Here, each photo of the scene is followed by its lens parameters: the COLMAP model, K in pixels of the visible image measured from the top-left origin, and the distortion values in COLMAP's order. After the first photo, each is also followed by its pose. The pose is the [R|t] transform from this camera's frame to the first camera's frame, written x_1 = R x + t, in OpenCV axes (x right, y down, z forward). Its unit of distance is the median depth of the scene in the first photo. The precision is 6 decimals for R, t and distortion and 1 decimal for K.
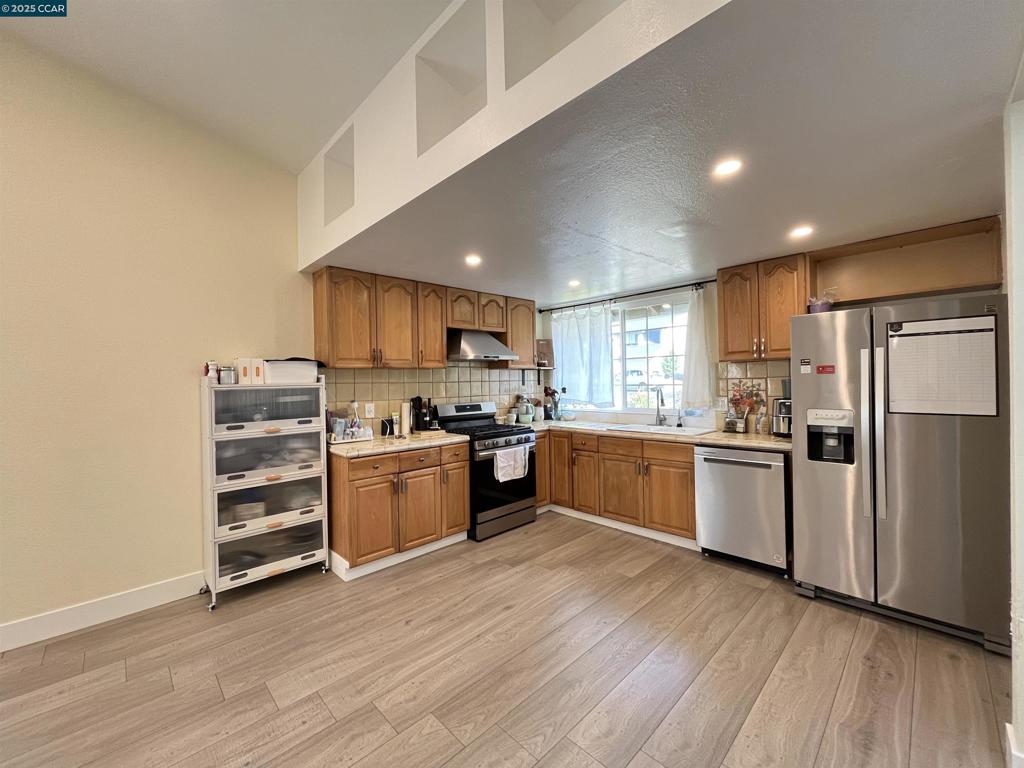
lens RADIAL K [[410.8, 0, 508.9], [0, 410.8, 380.9], [0, 0, 1]] dist [-0.006300, -0.000021]
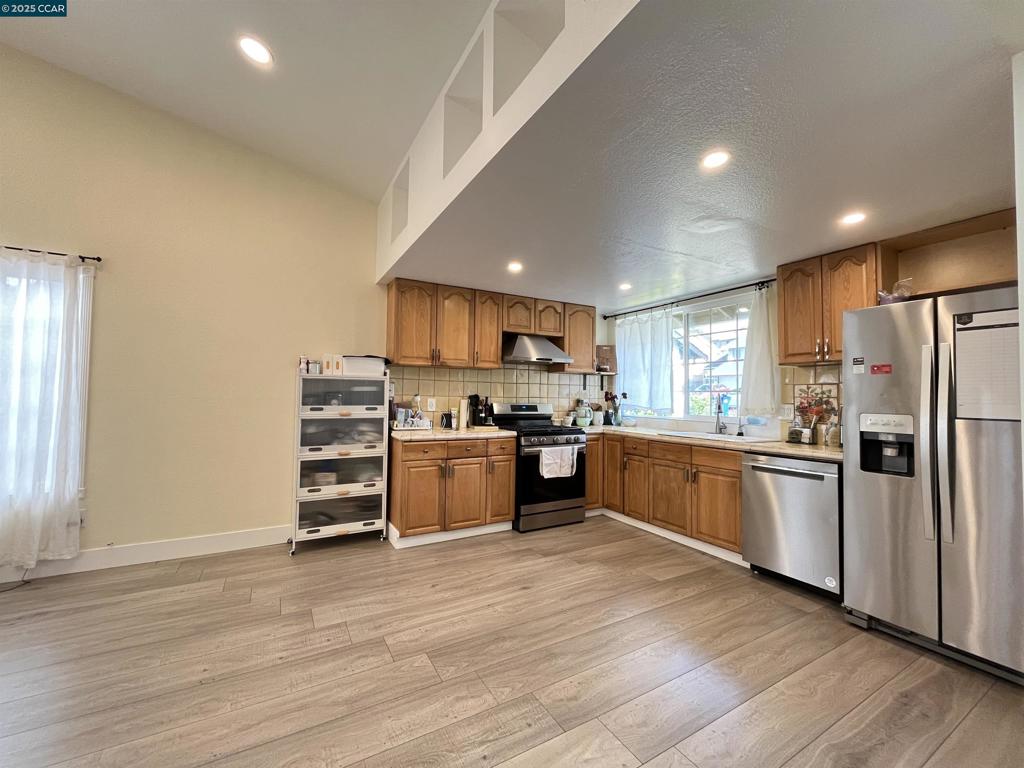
lens RADIAL K [[410.8, 0, 508.9], [0, 410.8, 380.9], [0, 0, 1]] dist [-0.006300, -0.000021]
pose [[0.968219, 0.023457, -0.249002, 0.163282], [-0.032088, 0.999015, -0.030660, 0.039294], [0.248037, 0.037676, 0.968018, -0.046989]]
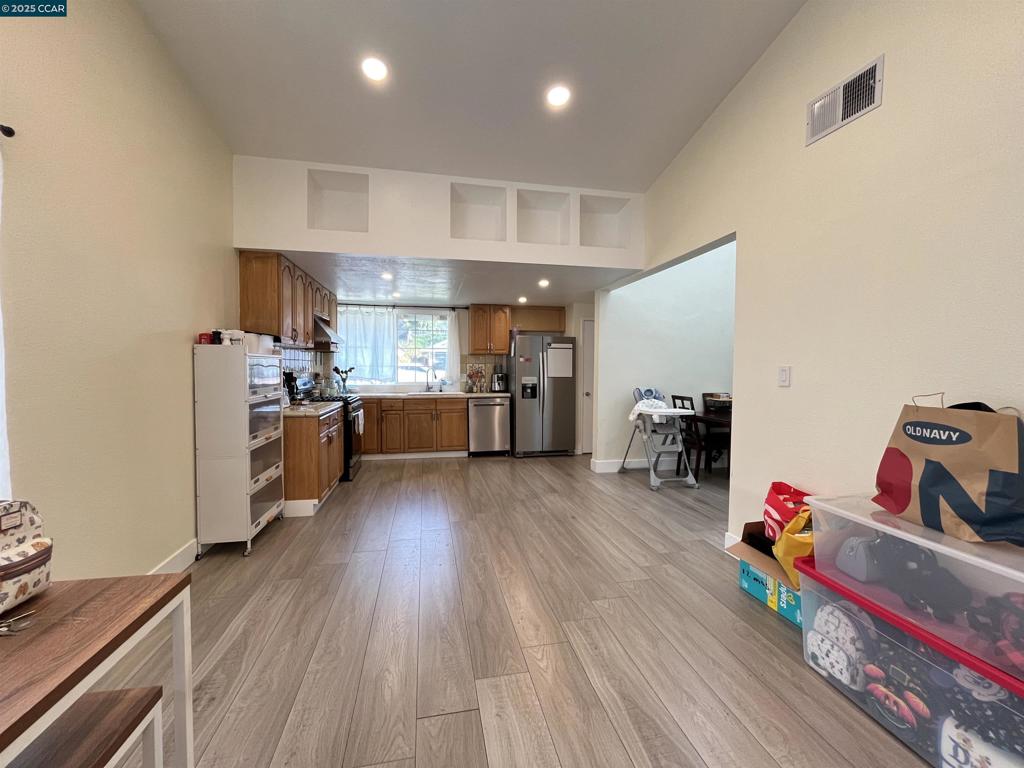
lens RADIAL K [[410.8, 0, 508.9], [0, 410.8, 380.9], [0, 0, 1]] dist [-0.006300, -0.000021]
pose [[0.536890, -0.005262, 0.843636, -1.009288], [-0.016268, 0.999730, 0.016589, 0.043725], [-0.843495, -0.022631, 0.536660, -0.146865]]
